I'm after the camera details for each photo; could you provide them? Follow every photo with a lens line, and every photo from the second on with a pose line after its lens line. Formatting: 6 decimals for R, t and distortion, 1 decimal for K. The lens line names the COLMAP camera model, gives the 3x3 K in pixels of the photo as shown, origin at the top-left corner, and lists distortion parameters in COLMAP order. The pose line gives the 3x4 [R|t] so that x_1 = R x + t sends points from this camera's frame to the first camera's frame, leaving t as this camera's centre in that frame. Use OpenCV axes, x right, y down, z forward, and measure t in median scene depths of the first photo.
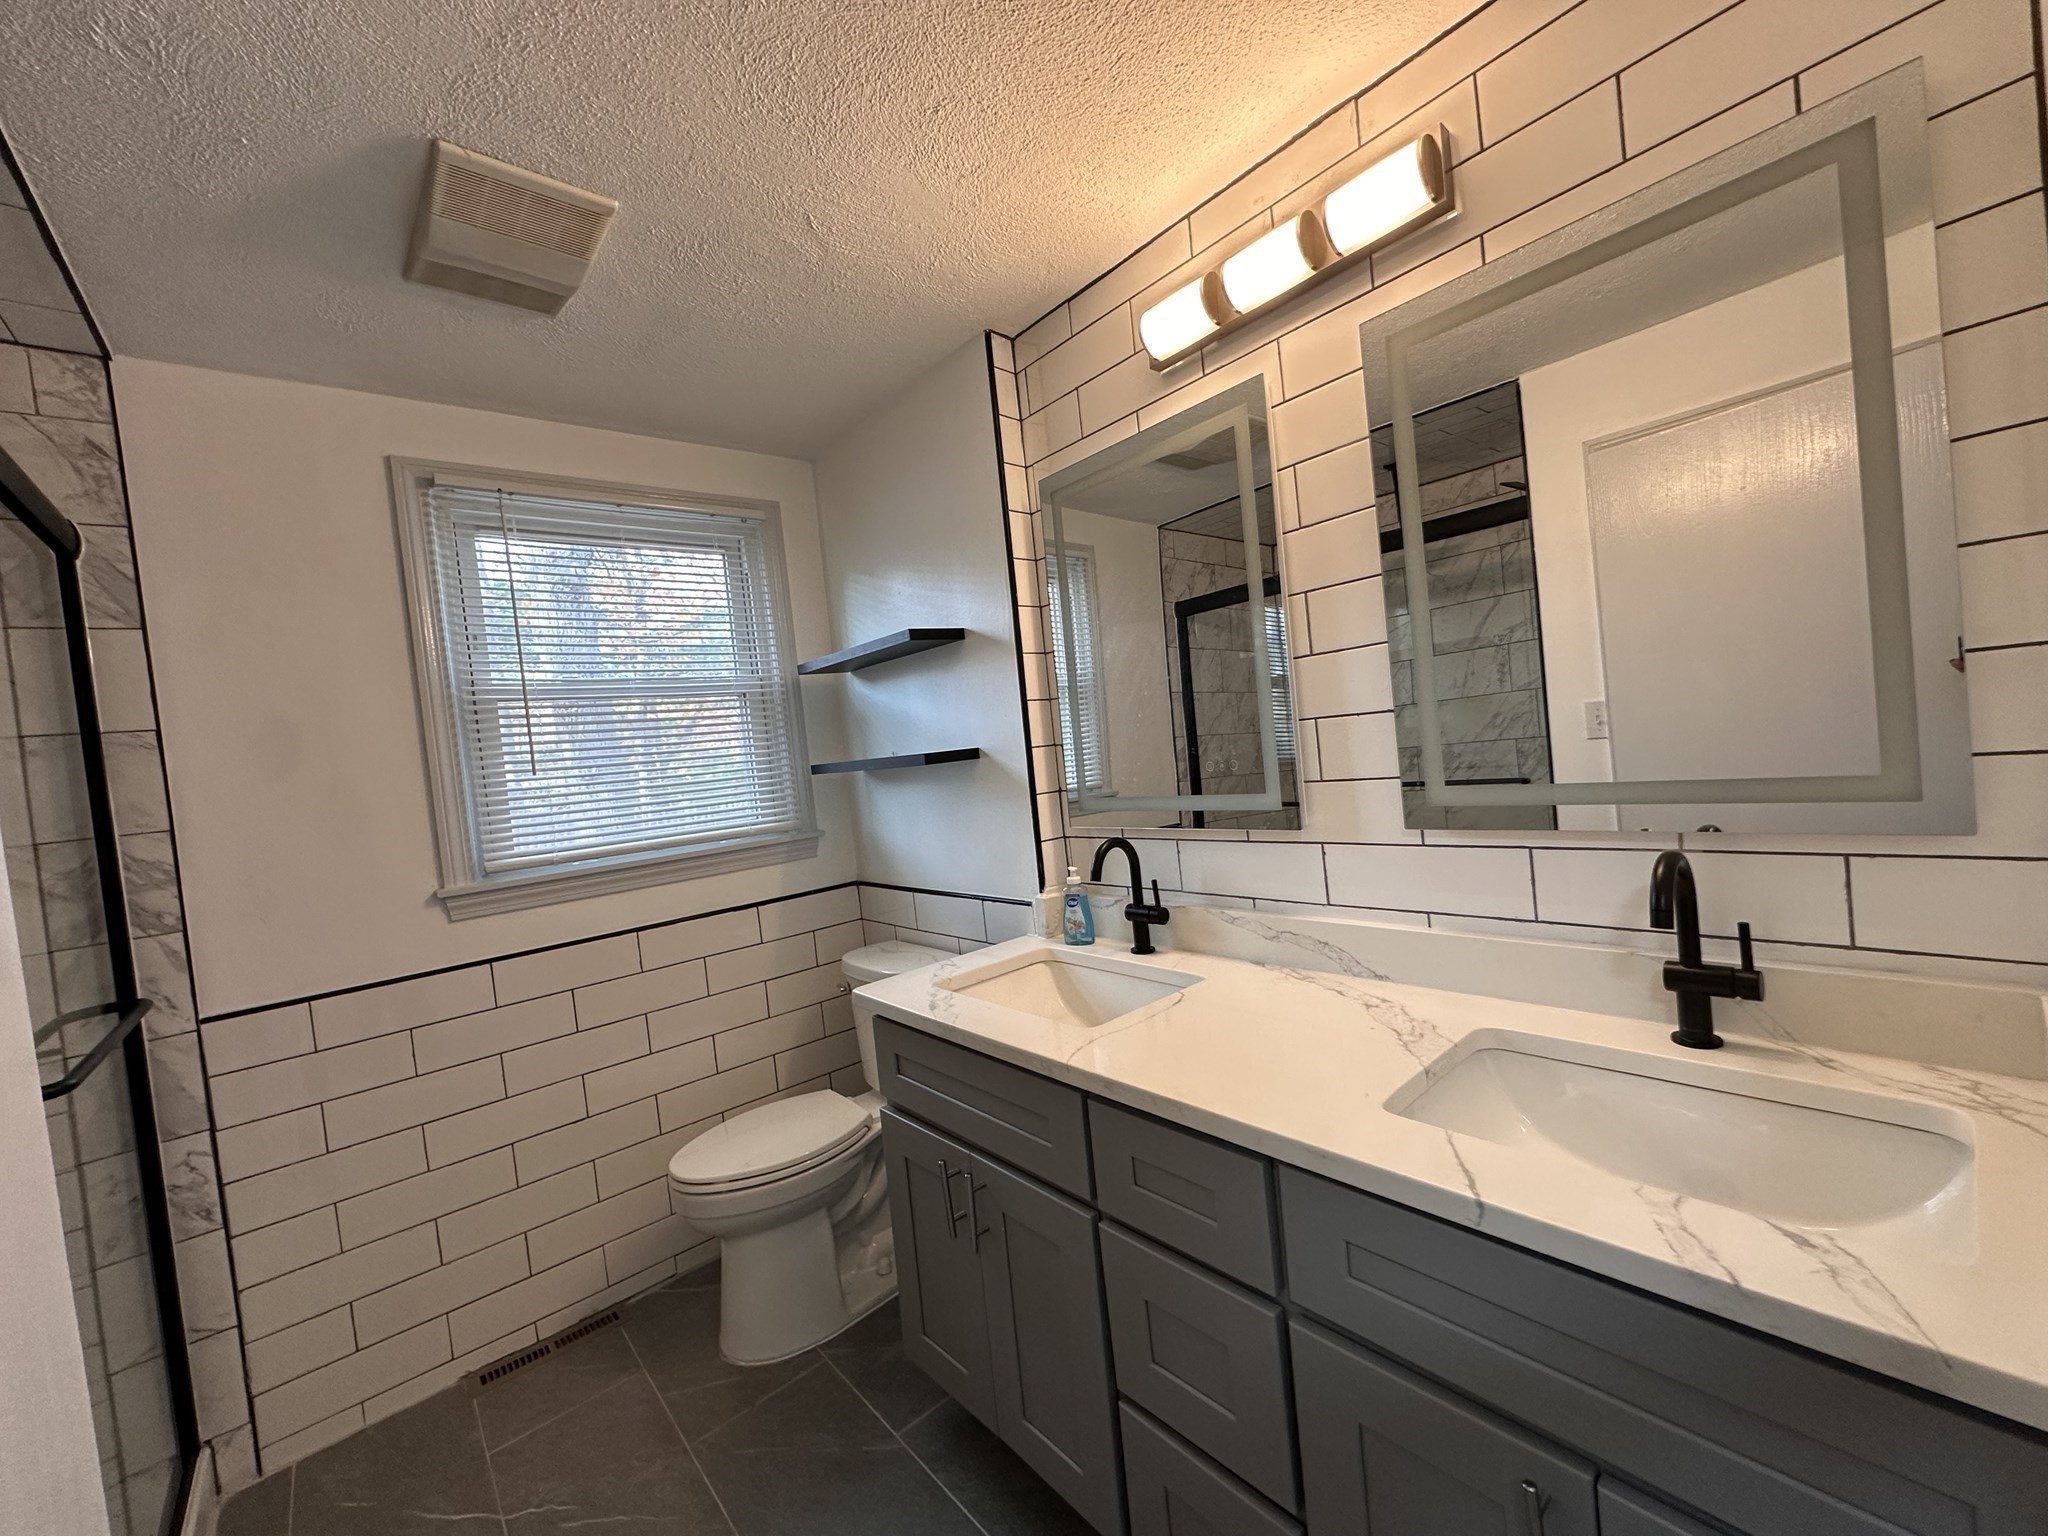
lens RADIAL K [[818.0, 0, 1018.6], [0, 818.0, 772.2], [0, 0, 1]] dist [-0.002736, 0.000972]
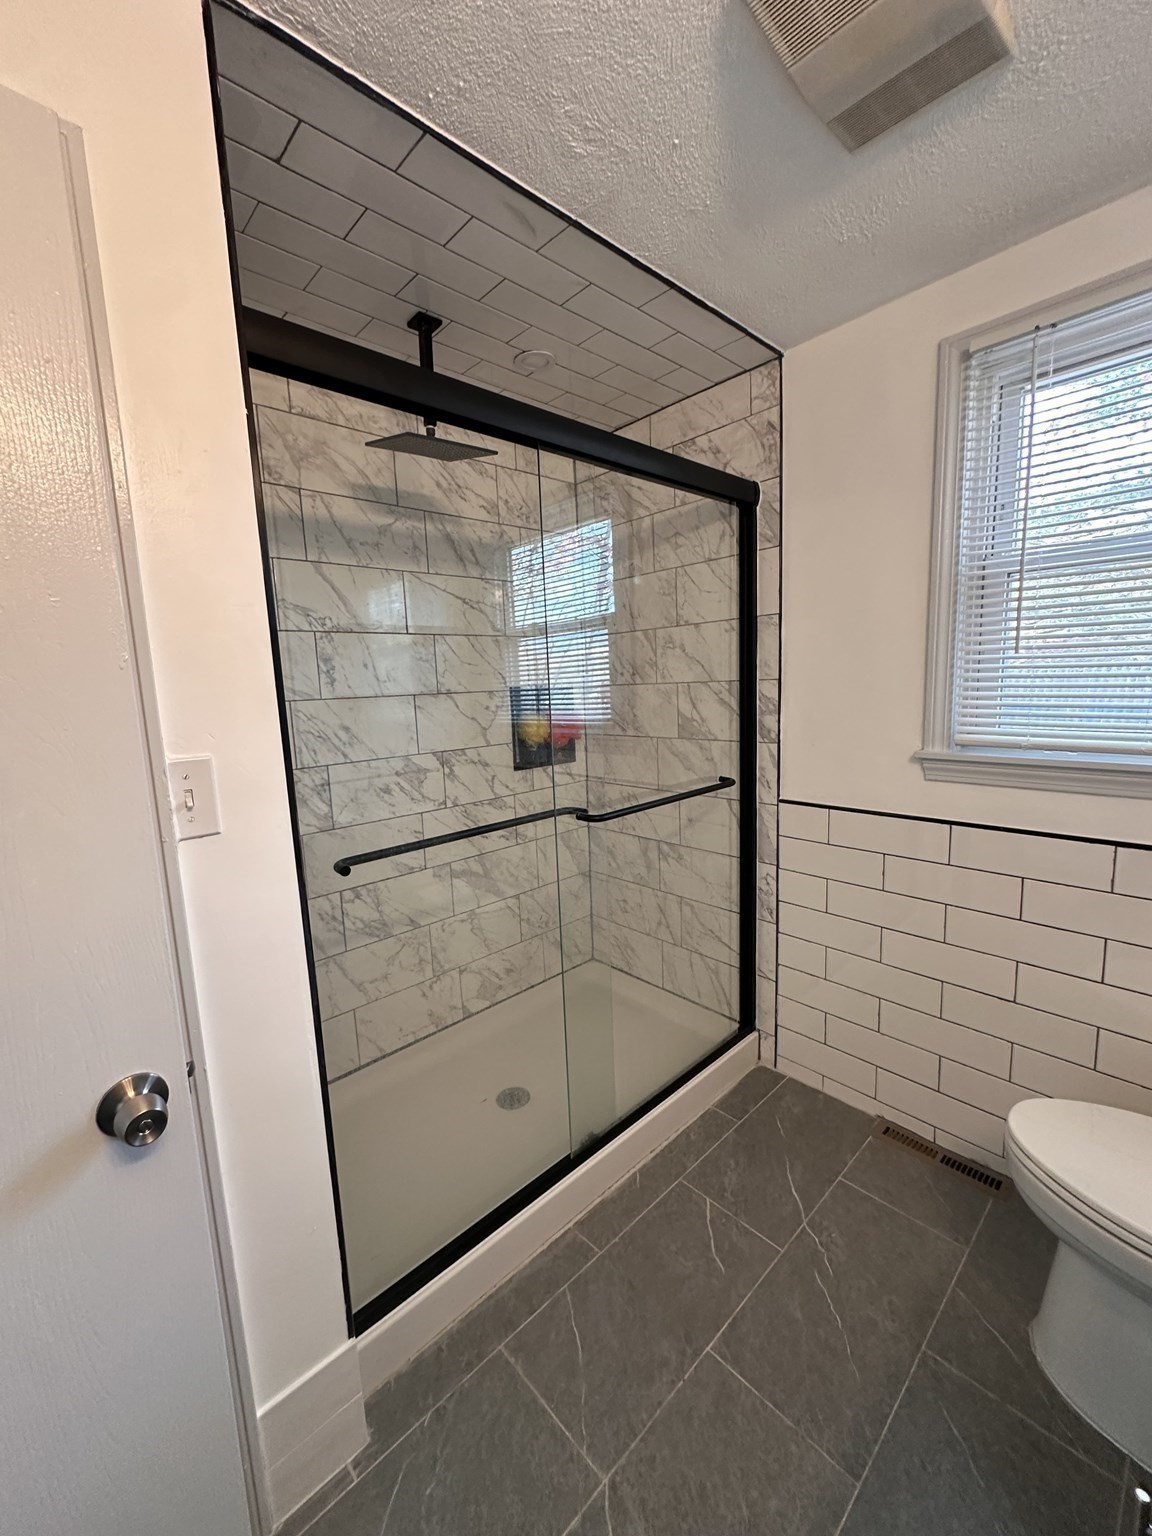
lens RADIAL K [[613.5, 0, 571.9], [0, 613.5, 770.9], [0, 0, 1]] dist [-0.002736, 0.000972]
pose [[0.048534, 0.247506, -0.967670, 0.119393], [0.005152, 0.968737, 0.248037, -0.048224], [0.998808, -0.017024, 0.045742, 0.494674]]
